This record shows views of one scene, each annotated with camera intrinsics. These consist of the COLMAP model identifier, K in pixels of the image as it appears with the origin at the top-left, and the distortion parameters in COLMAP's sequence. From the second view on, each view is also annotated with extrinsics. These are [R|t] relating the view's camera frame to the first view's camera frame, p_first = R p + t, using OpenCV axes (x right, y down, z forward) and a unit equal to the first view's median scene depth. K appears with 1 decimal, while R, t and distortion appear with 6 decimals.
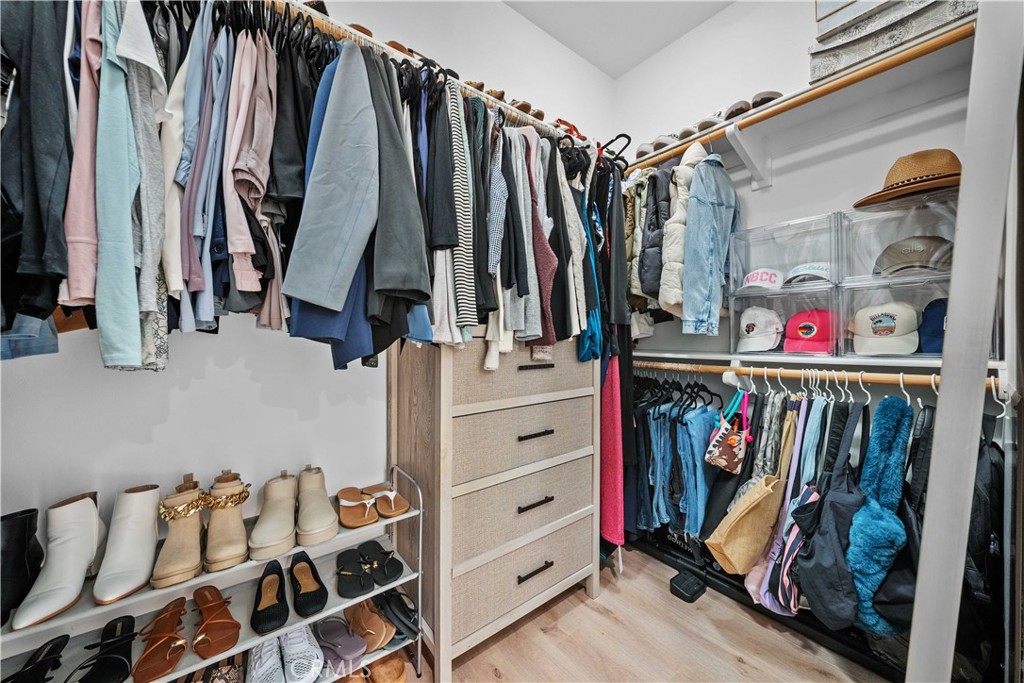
lens RADIAL K [[368.4, 0, 515.3], [0, 368.4, 334.5], [0, 0, 1]] dist [-0.001655, -0.000844]
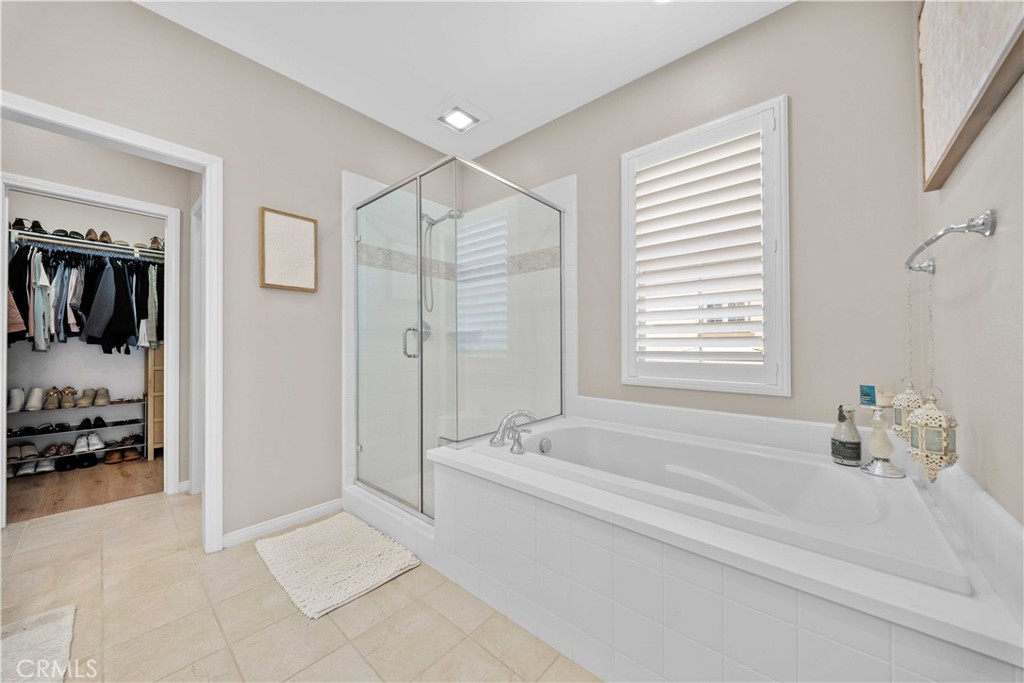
lens RADIAL K [[368.4, 0, 512.6], [0, 368.4, 341.7], [0, 0, 1]] dist [-0.001655, -0.000844]
pose [[0.985461, 0.008334, 0.169696, 3.020584], [-0.006921, 0.999936, -0.008915, -0.014882], [-0.169760, 0.007611, 0.985456, -3.424748]]
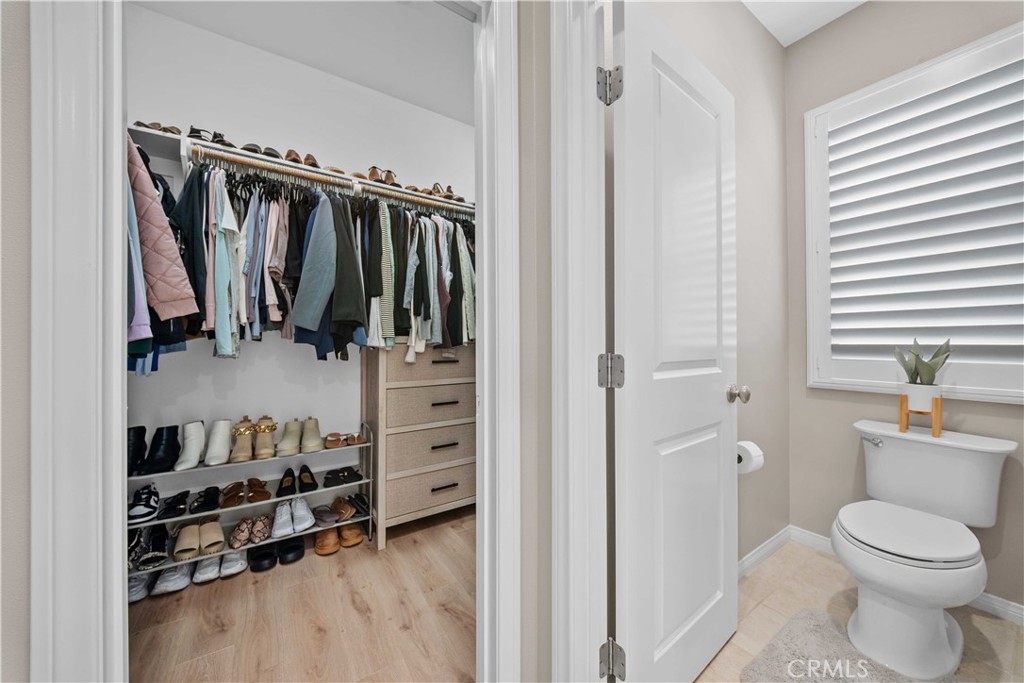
lens RADIAL K [[368.4, 0, 520.3], [0, 368.4, 338.5], [0, 0, 1]] dist [-0.001655, -0.000844]
pose [[0.997691, 0.001997, -0.067887, 0.772646], [-0.002486, 0.999972, -0.007107, -0.007960], [0.067871, 0.007259, 0.997668, -0.948816]]
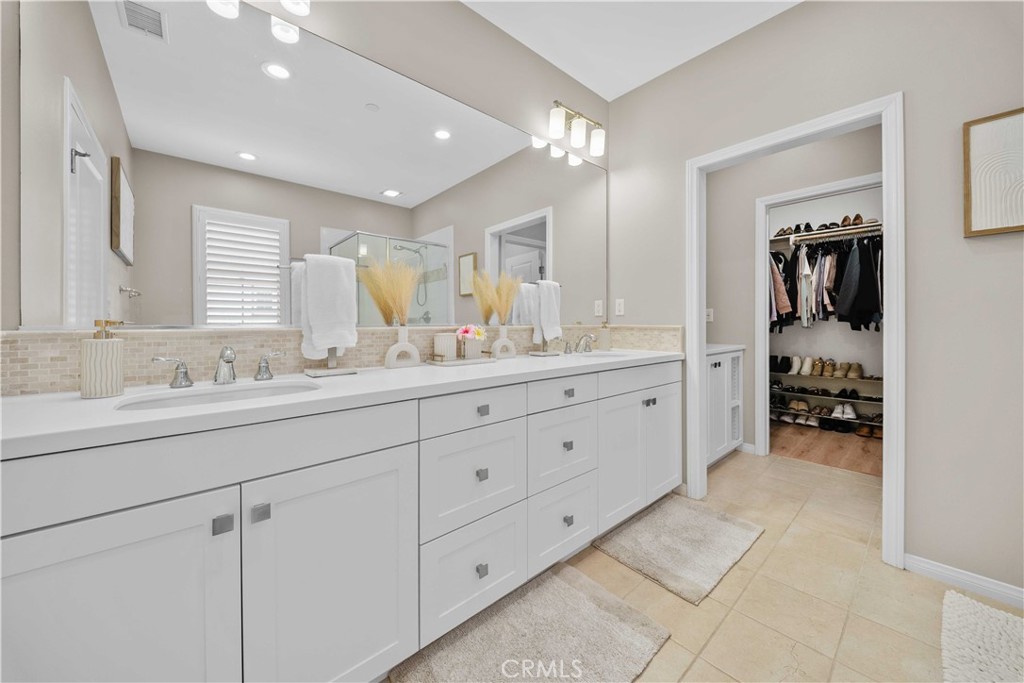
lens RADIAL K [[368.4, 0, 504.7], [0, 368.4, 330.7], [0, 0, 1]] dist [-0.001655, -0.000844]
pose [[0.046057, 0.019754, -0.998743, 3.379583], [0.008765, 0.999758, 0.020178, -0.009010], [0.998900, -0.009683, 0.045872, -2.989419]]
